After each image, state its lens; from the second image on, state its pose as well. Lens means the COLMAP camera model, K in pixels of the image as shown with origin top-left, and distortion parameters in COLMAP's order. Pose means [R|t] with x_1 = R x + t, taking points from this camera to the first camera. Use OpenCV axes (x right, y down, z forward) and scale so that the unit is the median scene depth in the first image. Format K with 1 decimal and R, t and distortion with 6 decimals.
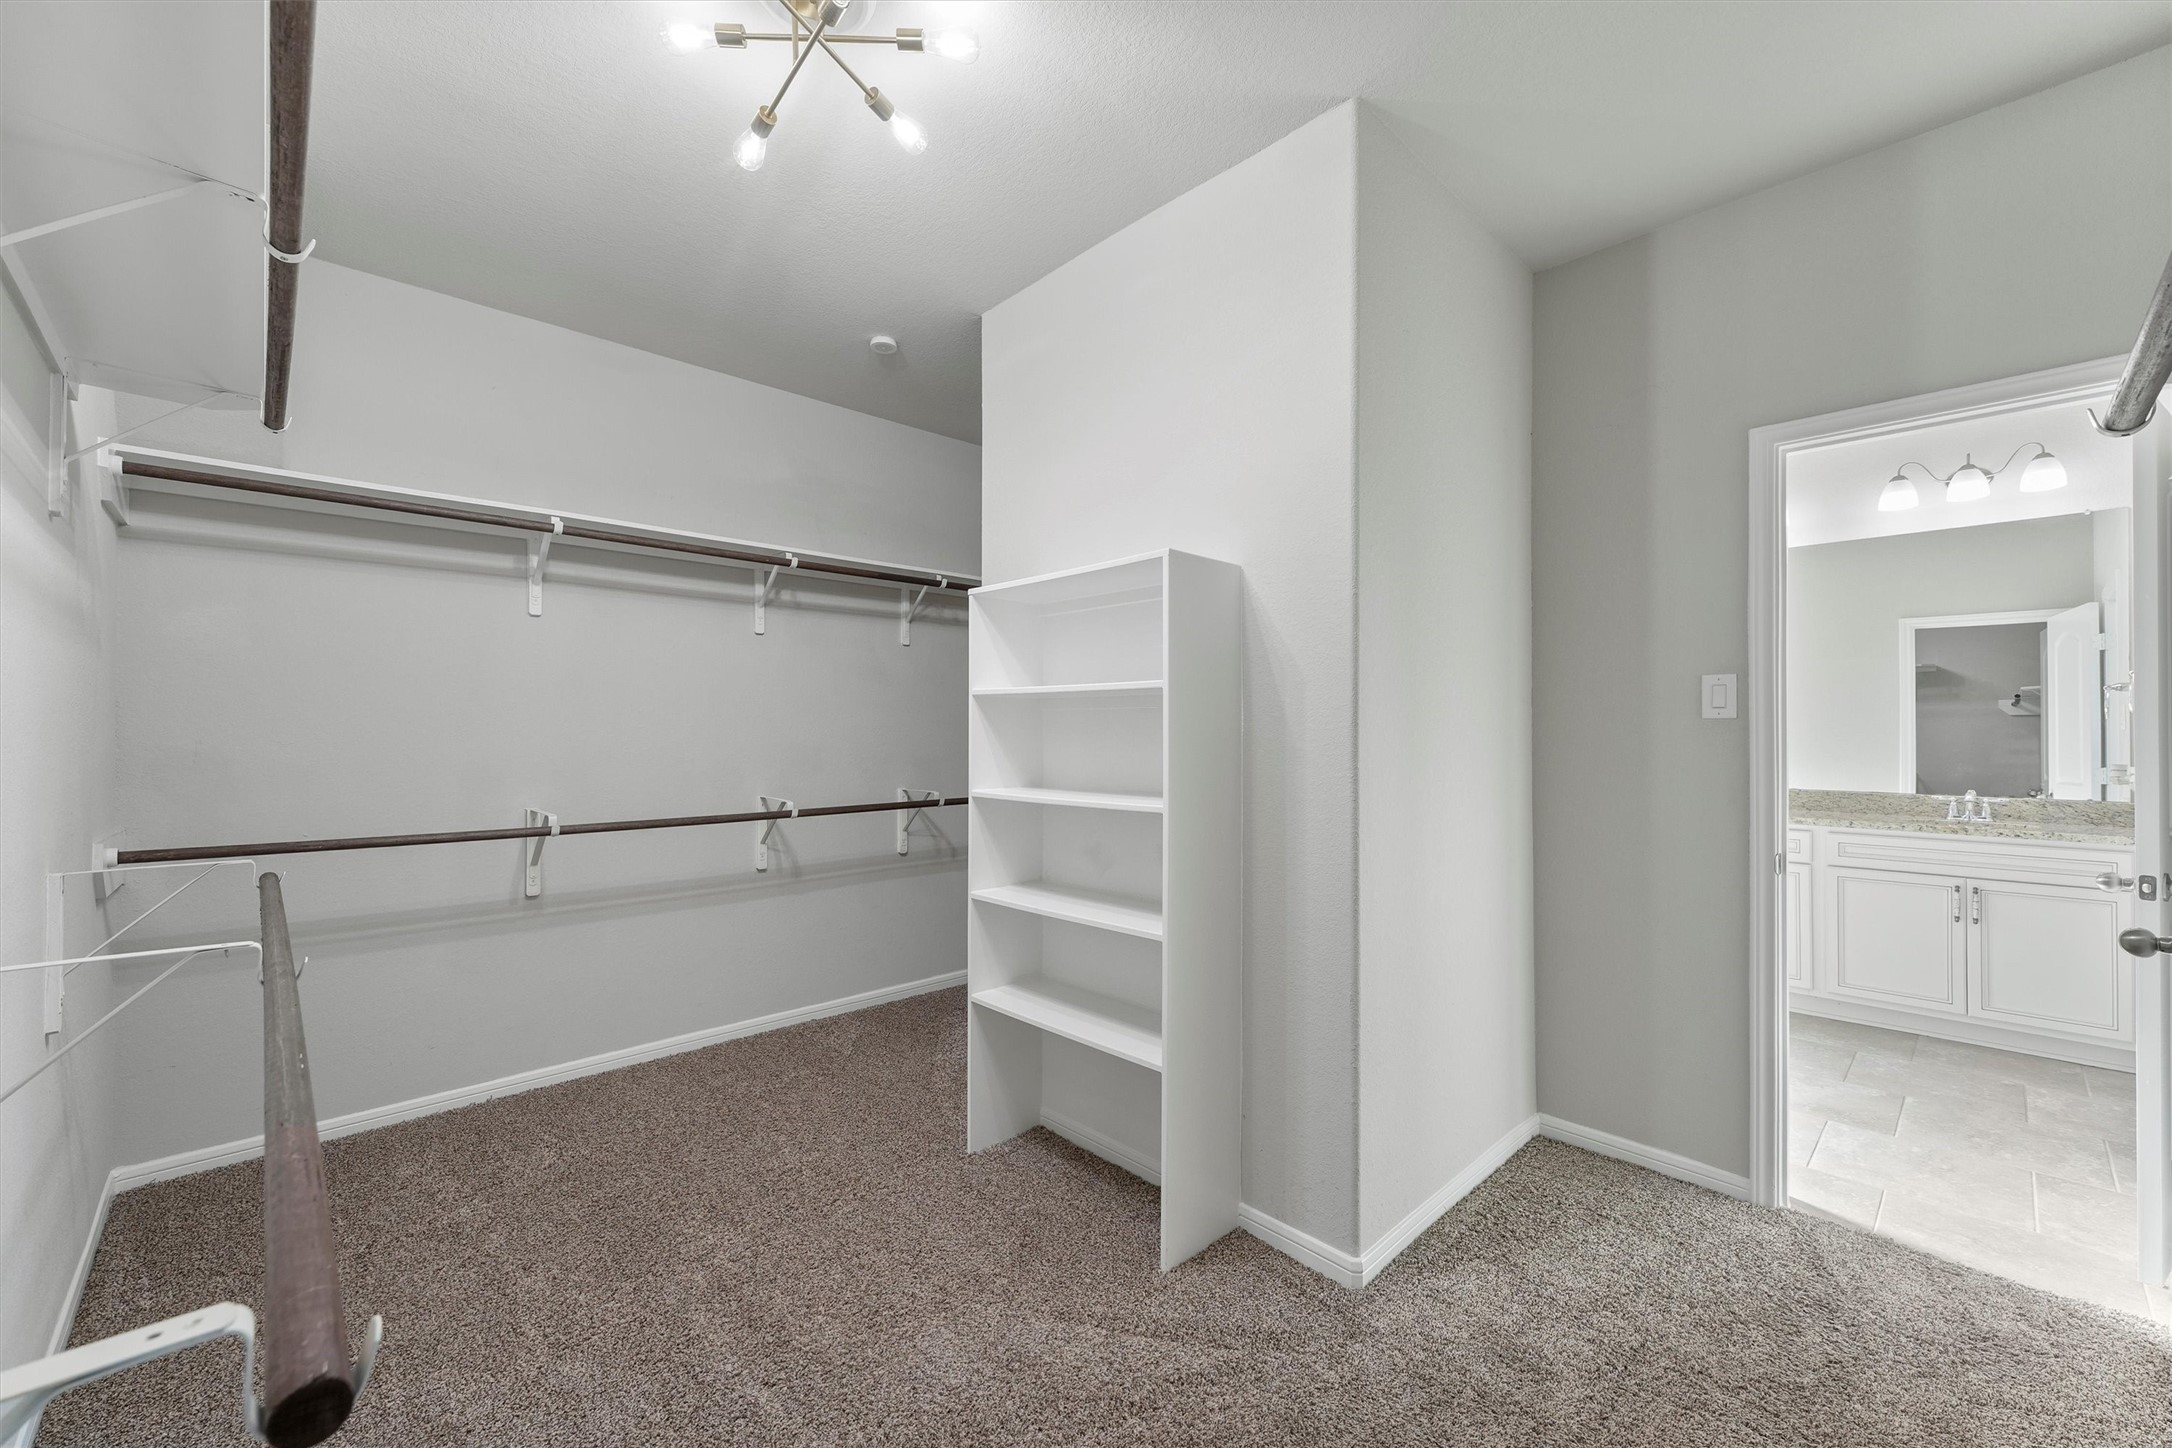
lens RADIAL K [[867.7, 0, 1086.0], [0, 867.7, 724.0], [0, 0, 1]] dist [-0.000750, -0.000425]
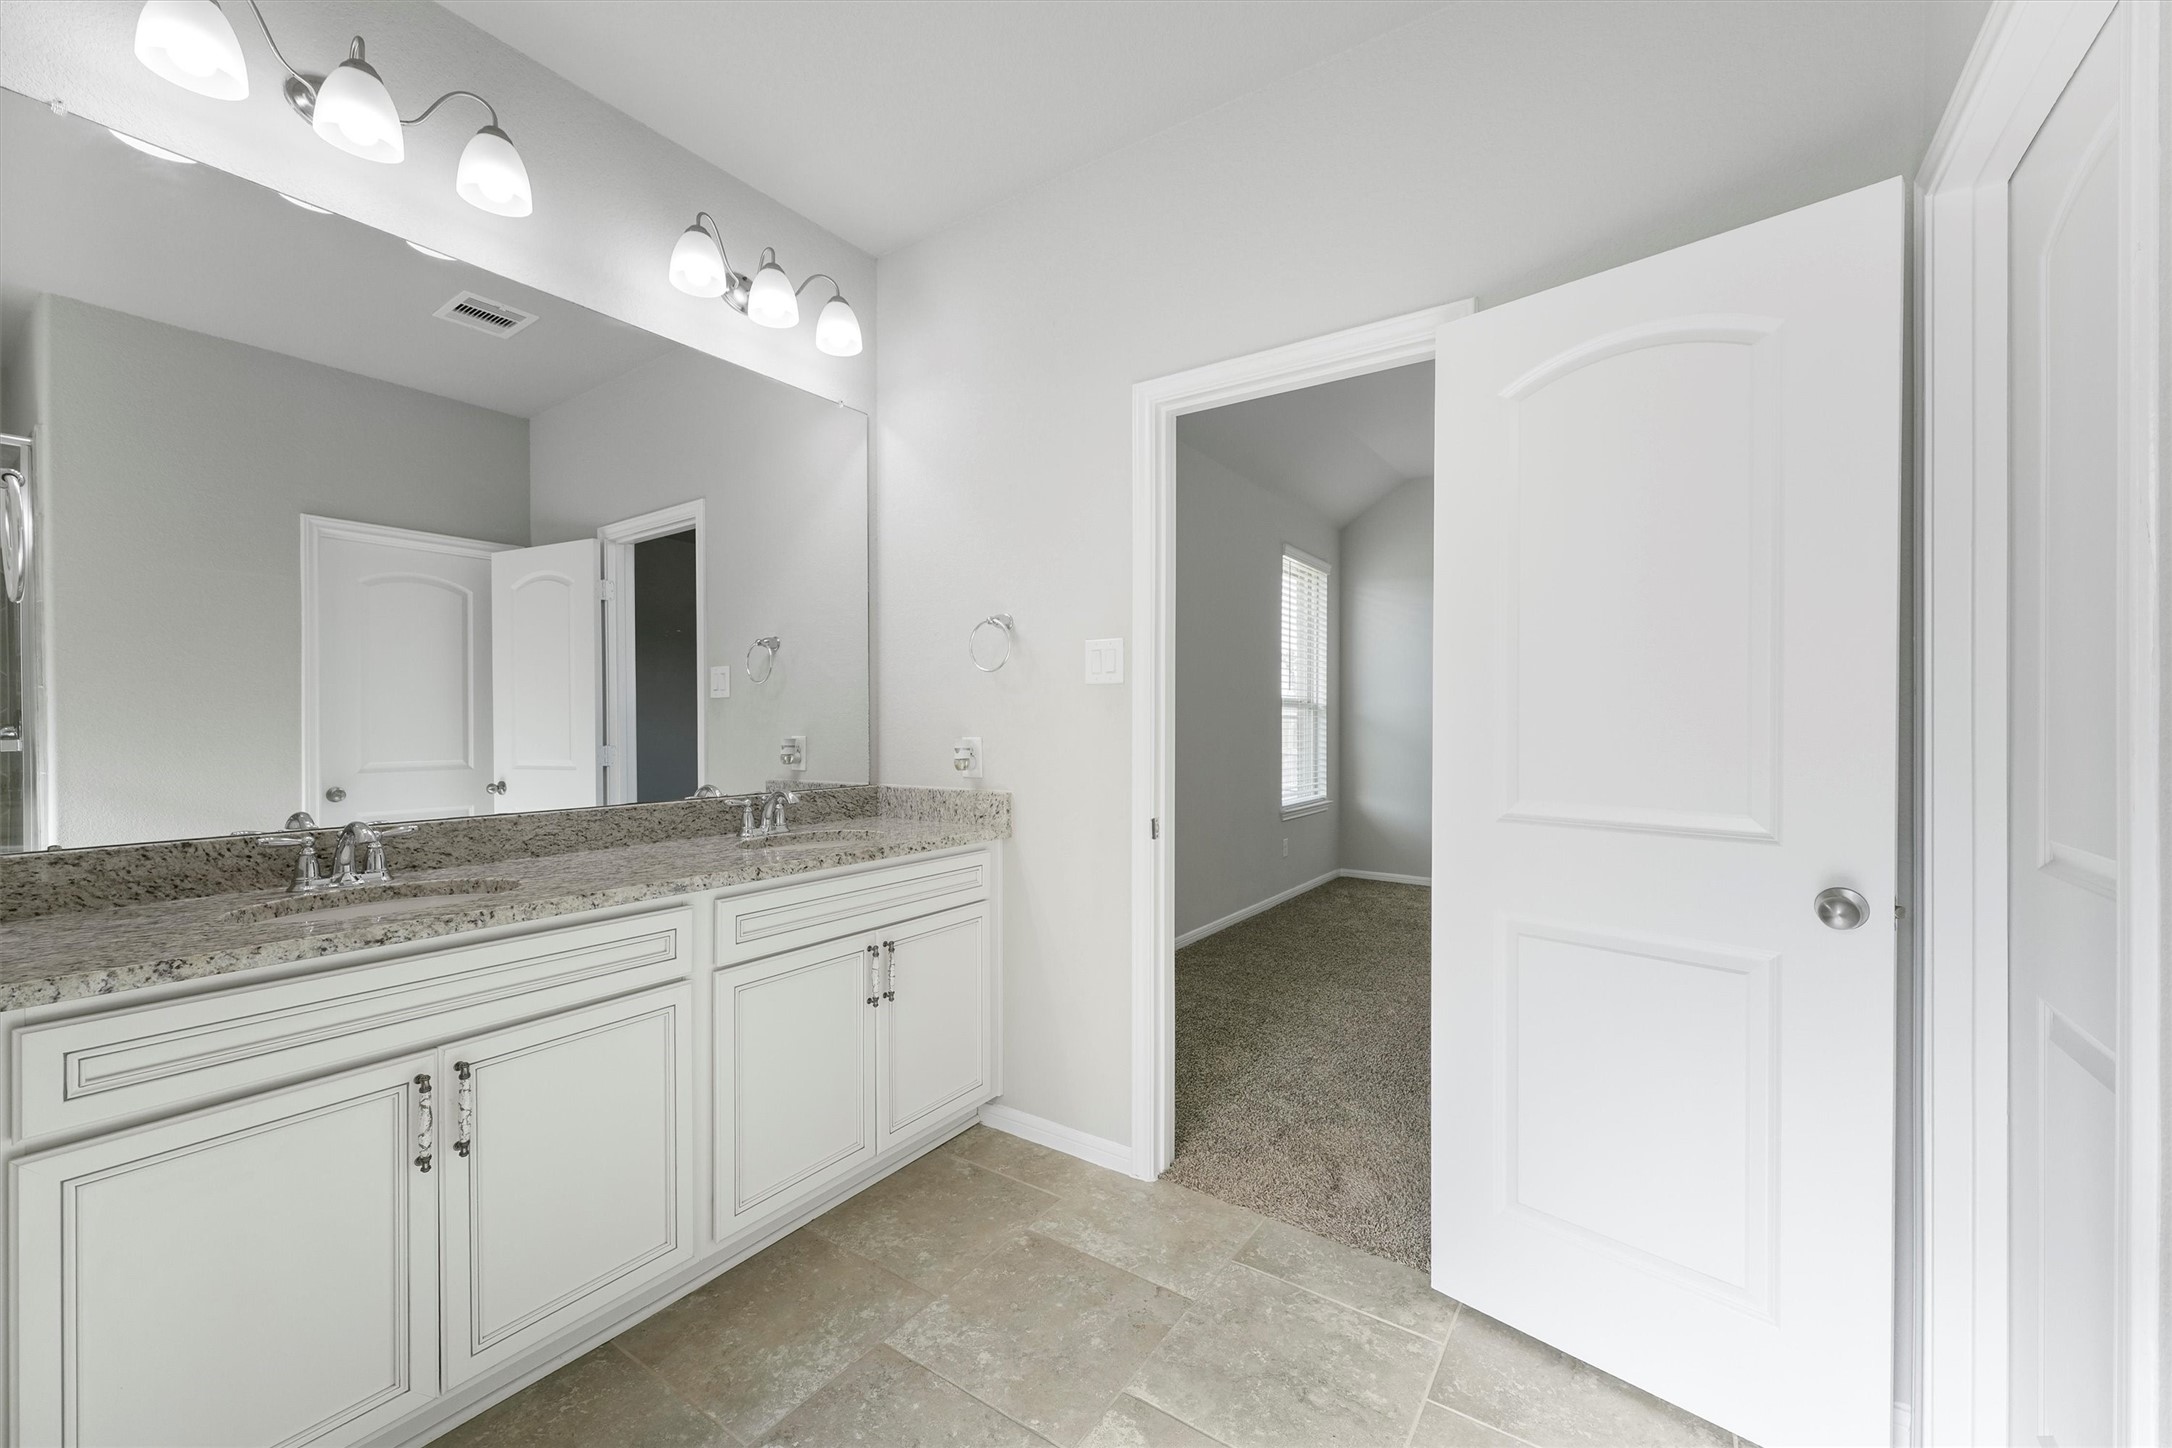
lens RADIAL K [[867.7, 0, 1086.0], [0, 867.7, 724.0], [0, 0, 1]] dist [-0.000750, -0.000425]
pose [[-0.205733, -0.005486, 0.978593, 0.415074], [-0.006910, 0.999967, 0.004153, 0.032489], [-0.978584, -0.005908, -0.205765, 1.030946]]
